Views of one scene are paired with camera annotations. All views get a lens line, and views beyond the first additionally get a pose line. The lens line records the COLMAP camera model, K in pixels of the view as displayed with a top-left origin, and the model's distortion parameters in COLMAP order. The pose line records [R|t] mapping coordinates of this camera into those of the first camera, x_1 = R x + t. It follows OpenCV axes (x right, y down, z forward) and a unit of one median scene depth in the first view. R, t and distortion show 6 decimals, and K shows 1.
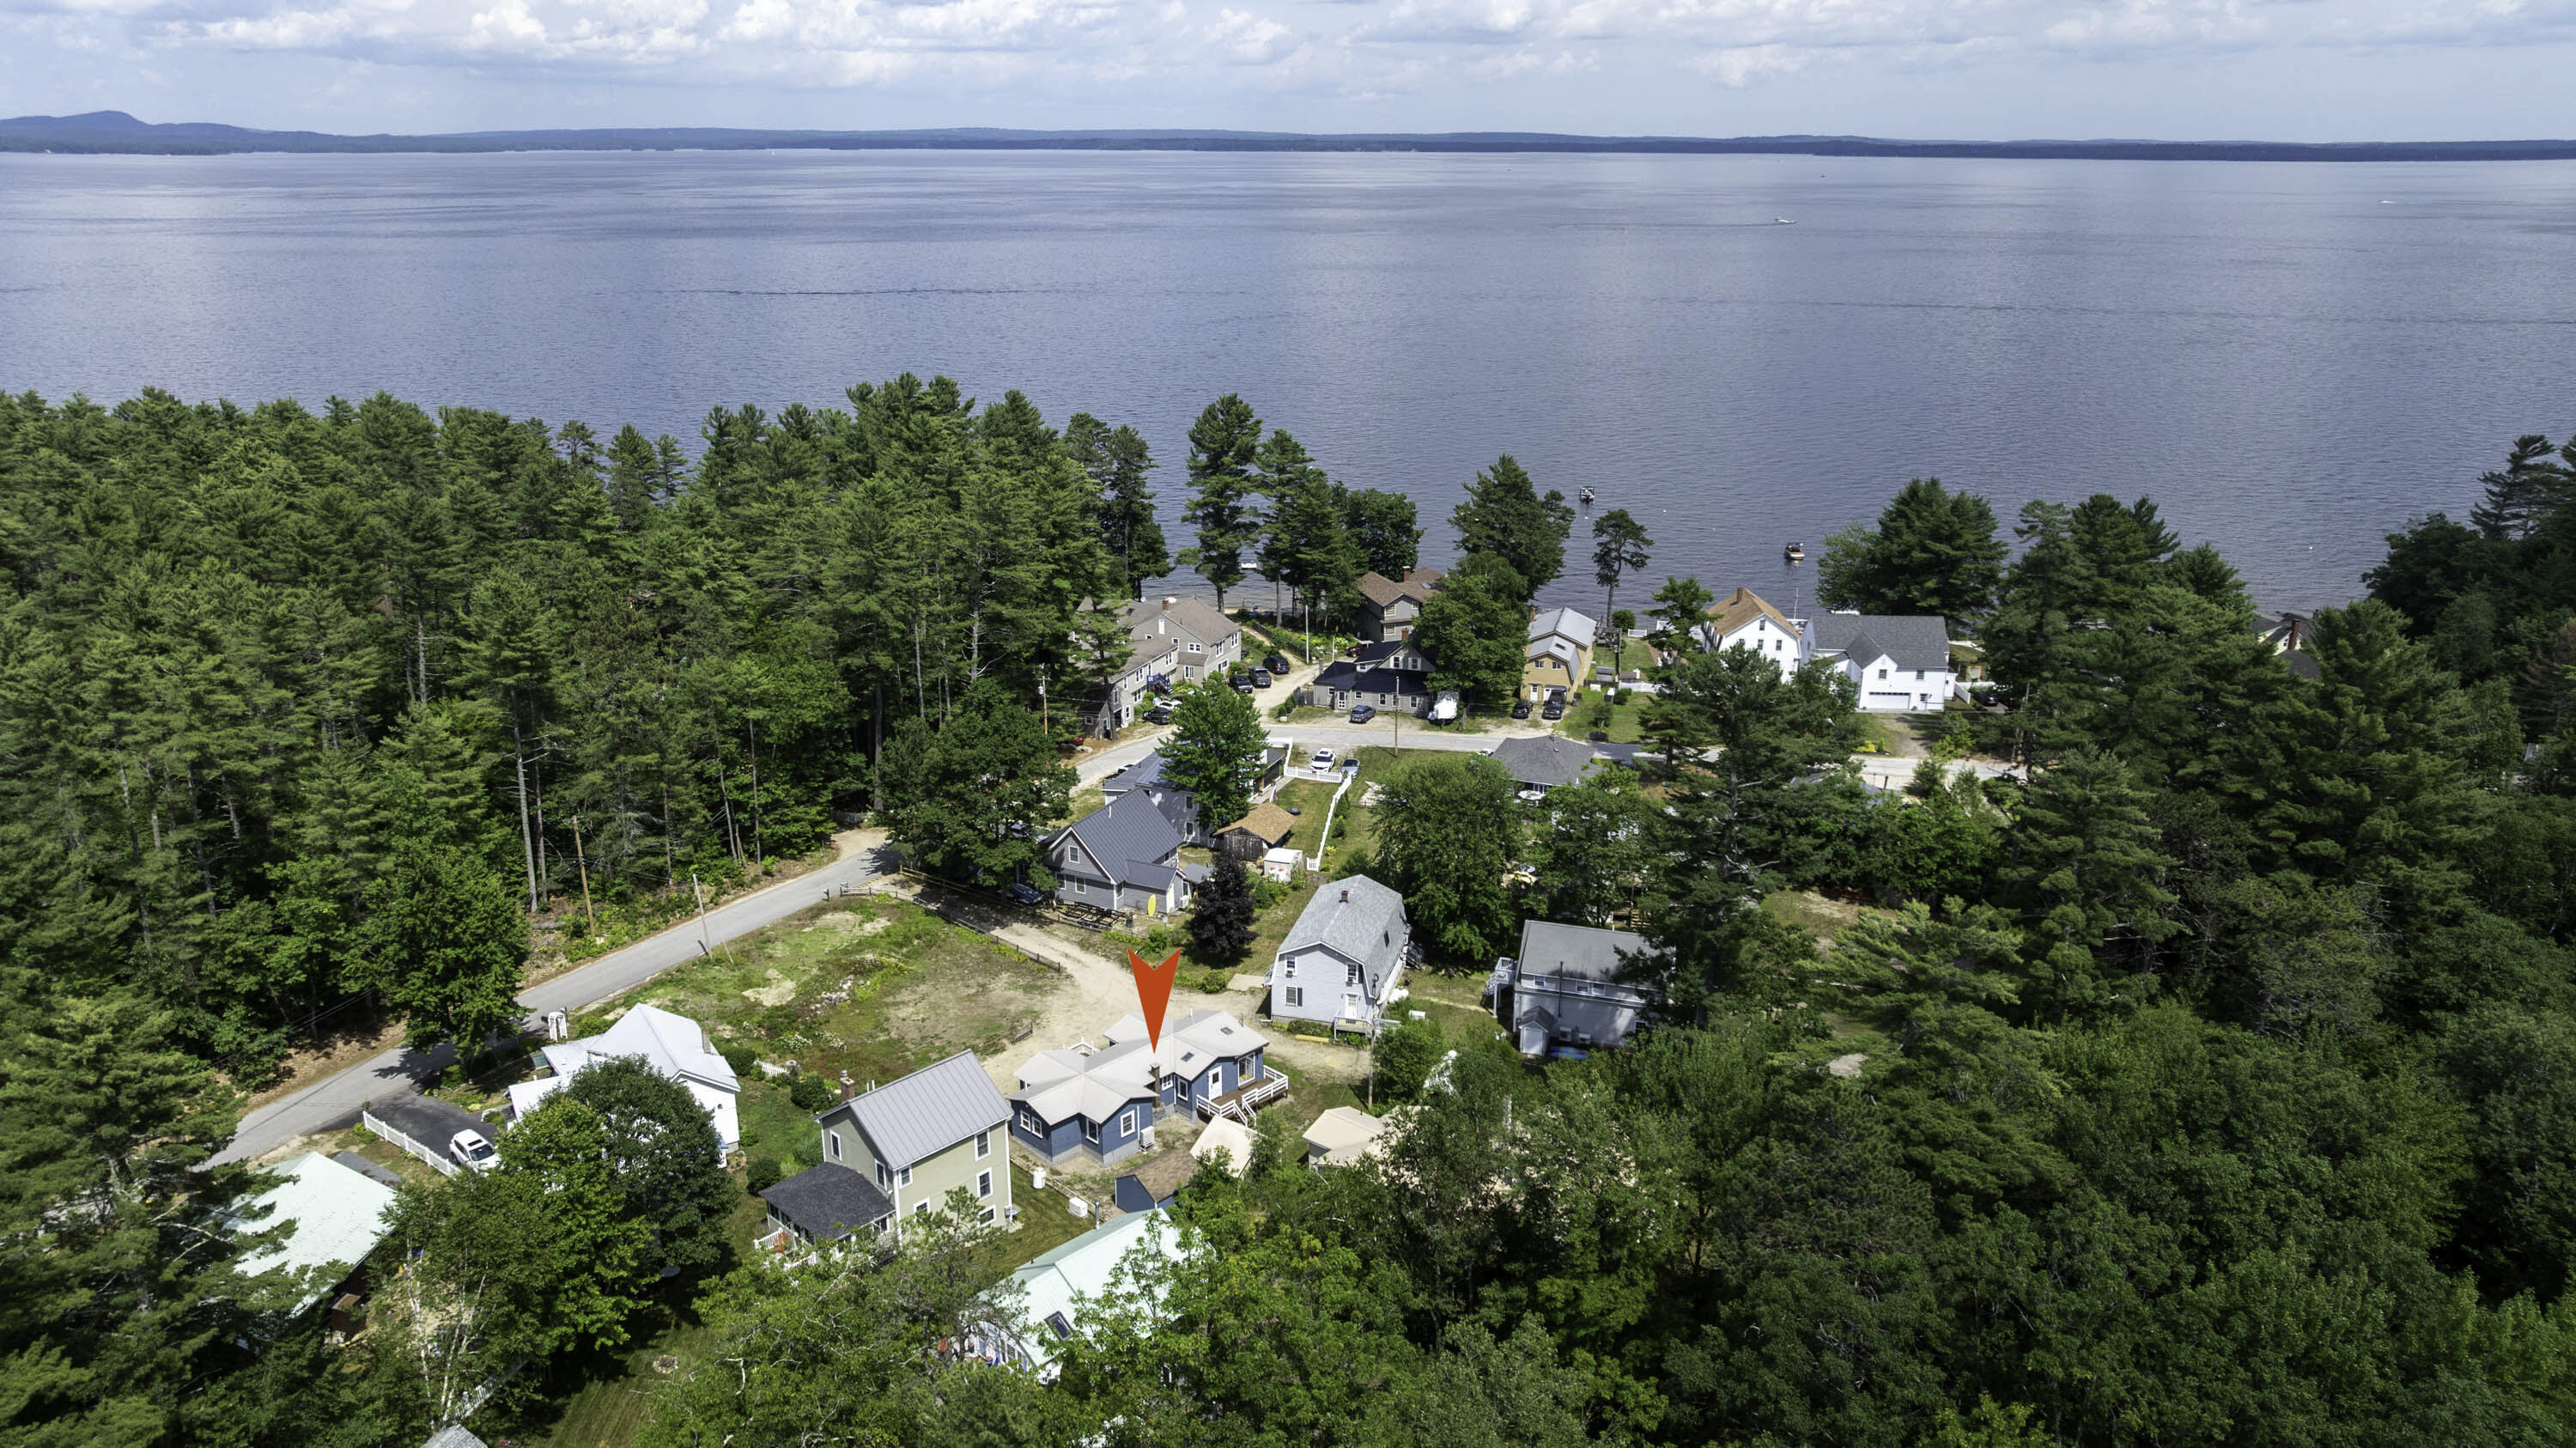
lens RADIAL K [[1817.7, 0, 1289.8], [0, 1817.7, 723.5], [0, 0, 1]] dist [-0.046009, 0.046078]
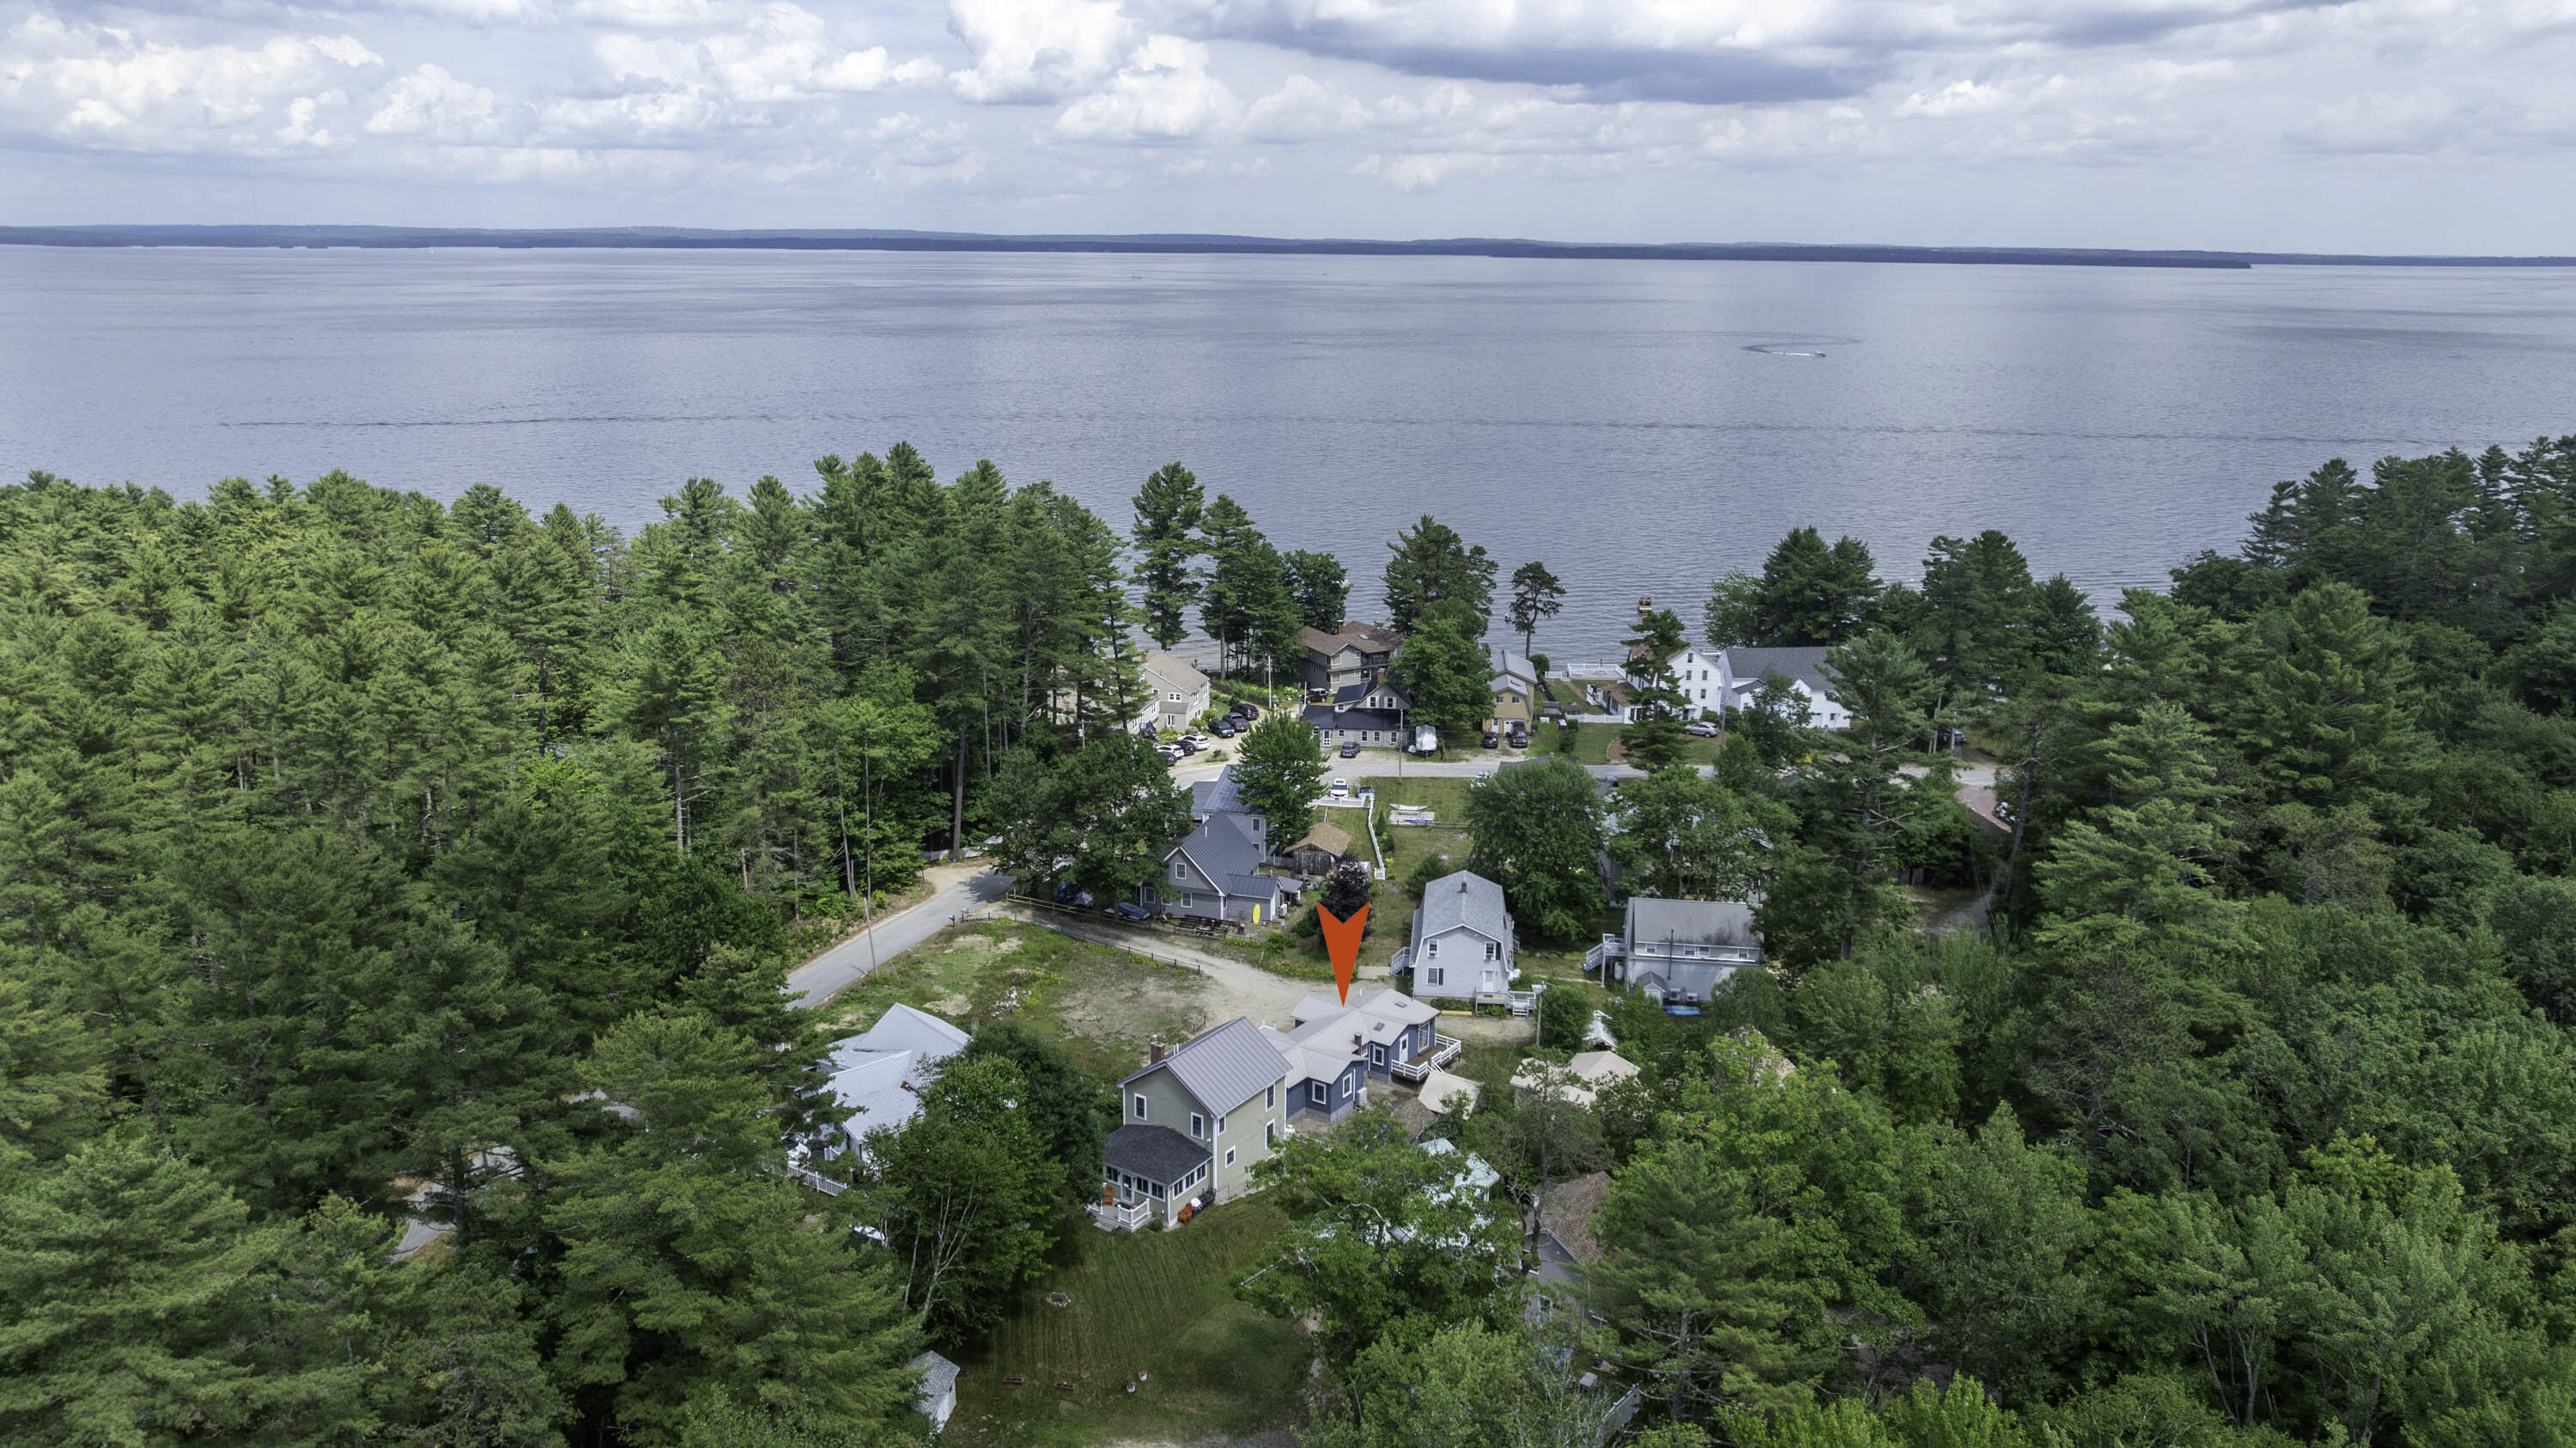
lens RADIAL K [[1817.7, 0, 1282.6], [0, 1817.7, 738.7], [0, 0, 1]] dist [-0.046009, 0.046078]
pose [[0.986331, -0.038045, 0.160325, -0.169599], [0.045019, 0.998182, -0.040087, 0.029218], [-0.158509, 0.046757, 0.986250, -0.057195]]
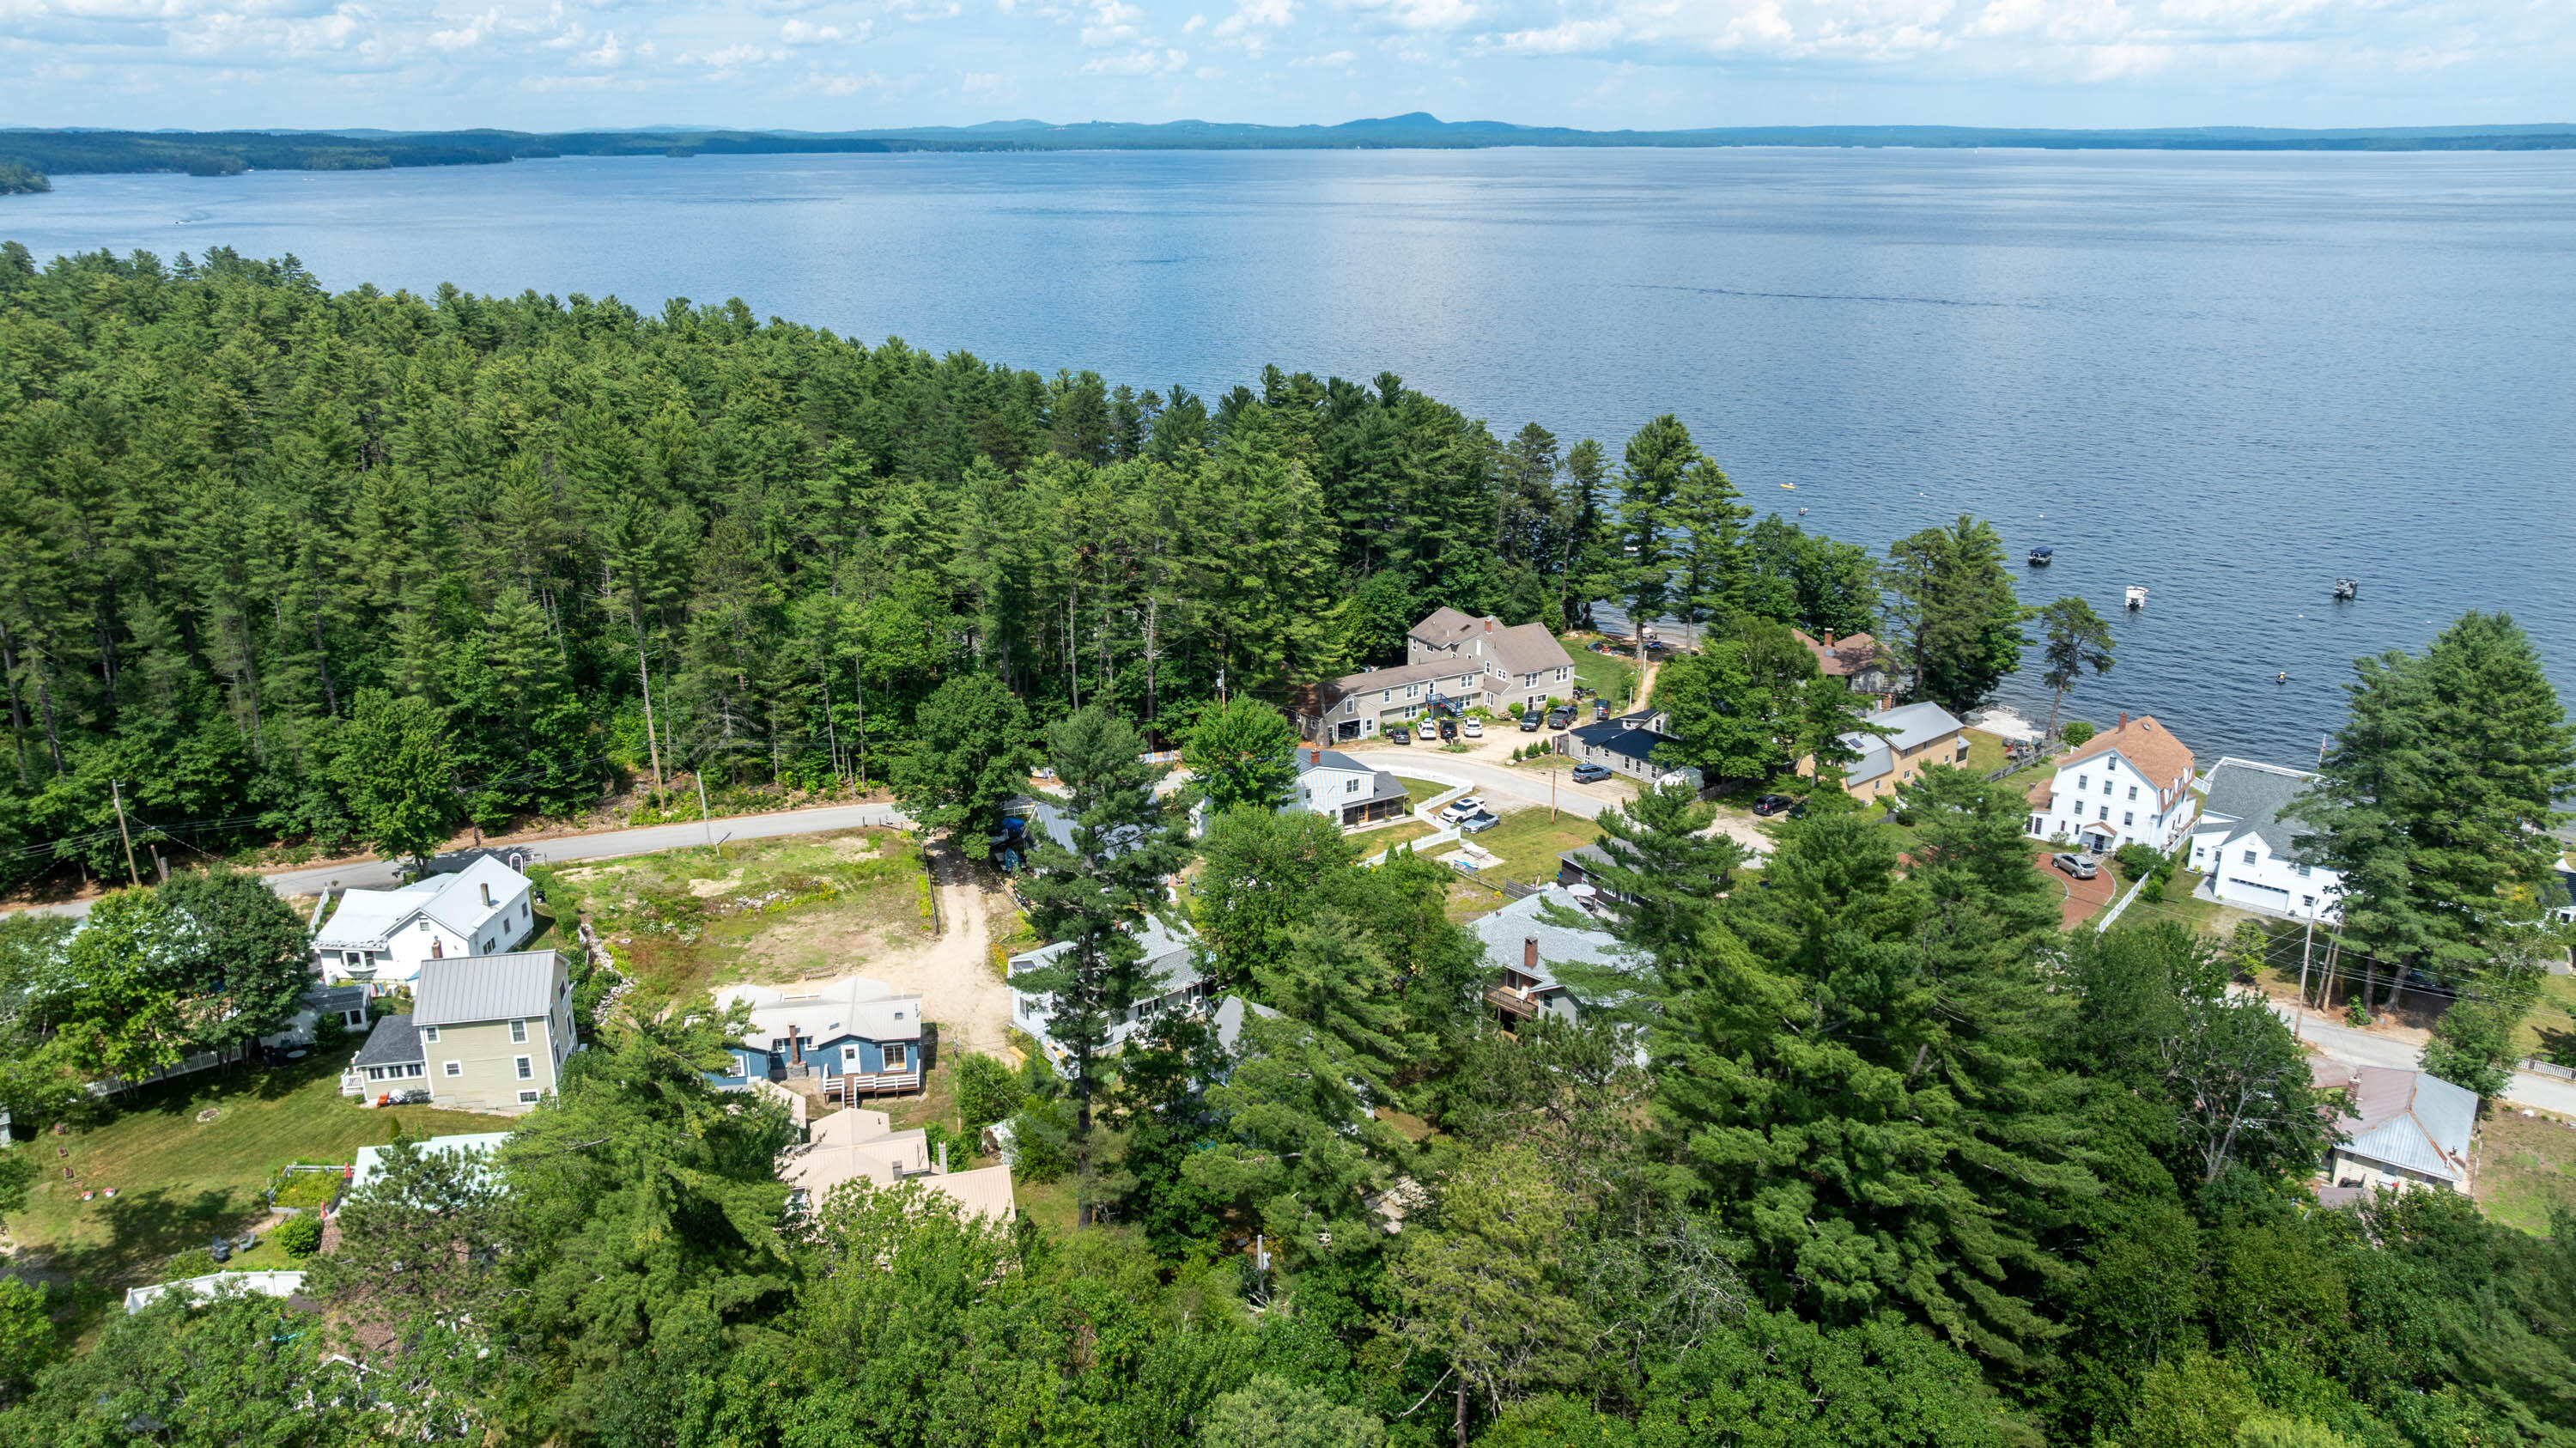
lens RADIAL K [[1817.7, 0, 1303.4], [0, 1817.7, 733.5], [0, 0, 1]] dist [-0.046009, 0.046078]
pose [[0.807385, 0.180478, -0.561745, 0.420055], [-0.177038, 0.982303, 0.061141, -0.053673], [0.562838, 0.050086, 0.825048, 0.172427]]
